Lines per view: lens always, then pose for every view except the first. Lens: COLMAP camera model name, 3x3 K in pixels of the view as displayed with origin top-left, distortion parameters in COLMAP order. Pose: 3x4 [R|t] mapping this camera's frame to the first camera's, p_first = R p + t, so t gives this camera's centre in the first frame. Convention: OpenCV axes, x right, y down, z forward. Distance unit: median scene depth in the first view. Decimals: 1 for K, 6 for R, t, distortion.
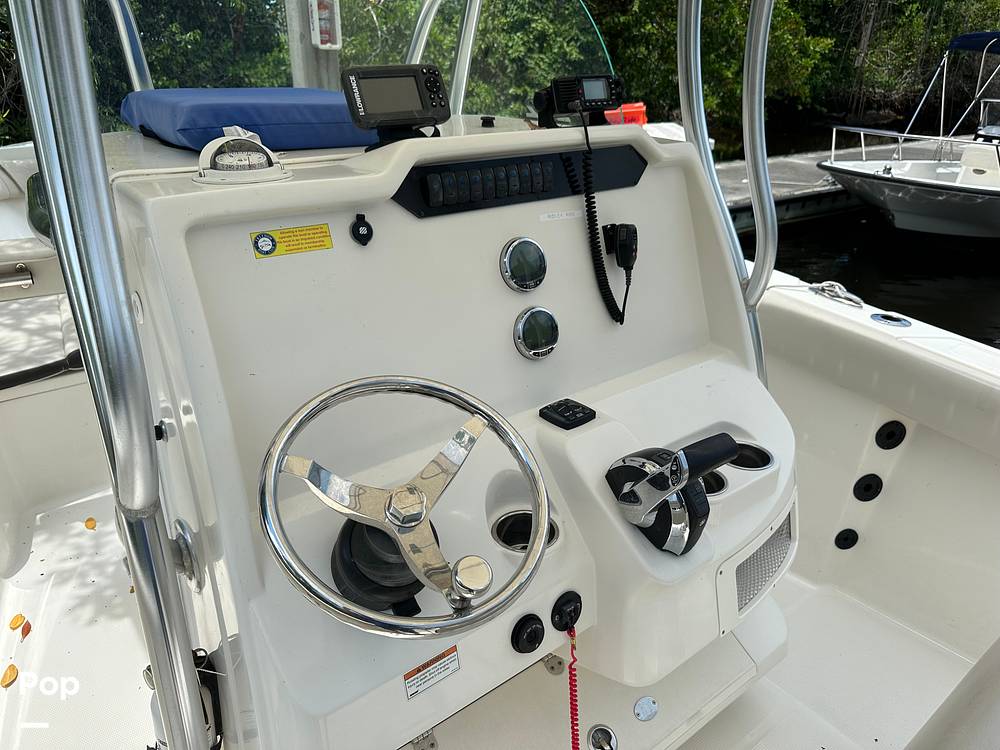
lens RADIAL K [[688.6, 0, 498.7], [0, 688.6, 382.1], [0, 0, 1]] dist [0.007658, 0.003535]
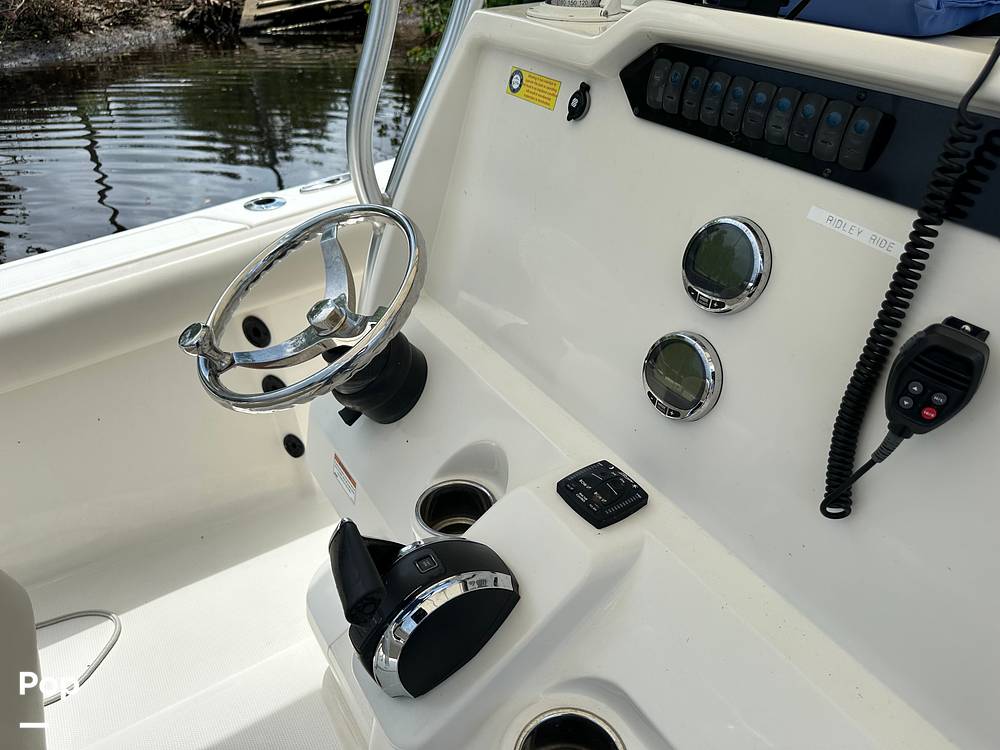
lens RADIAL K [[709.5, 0, 500.0], [0, 709.5, 375.0], [0, 0, 1]] dist [-0.001060, 0.000401]
pose [[-0.103618, 0.555713, -0.824892, 0.561501], [-0.413150, 0.730372, 0.543934, -0.332801], [0.904749, 0.397165, 0.153913, 0.754691]]
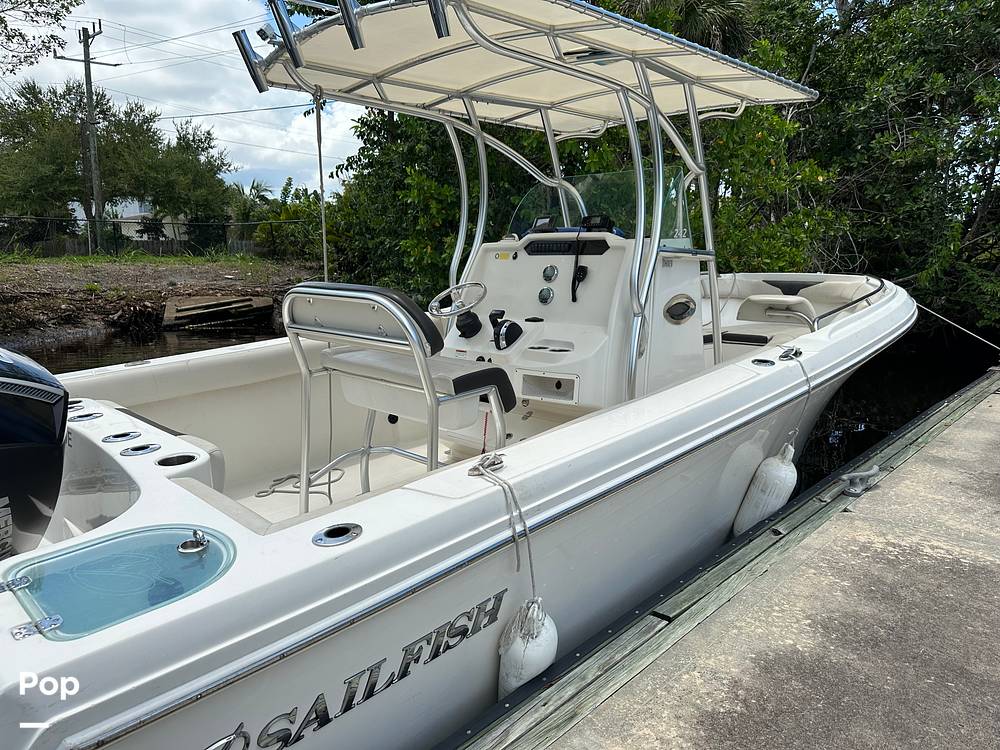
lens RADIAL K [[709.5, 0, 500.0], [0, 709.5, 375.0], [0, 0, 1]] dist [-0.001060, 0.000401]
pose [[0.148761, 0.171094, -0.973960, 3.088687], [-0.414862, 0.904849, 0.095588, 0.031389], [0.897641, 0.389839, 0.205586, 0.306662]]
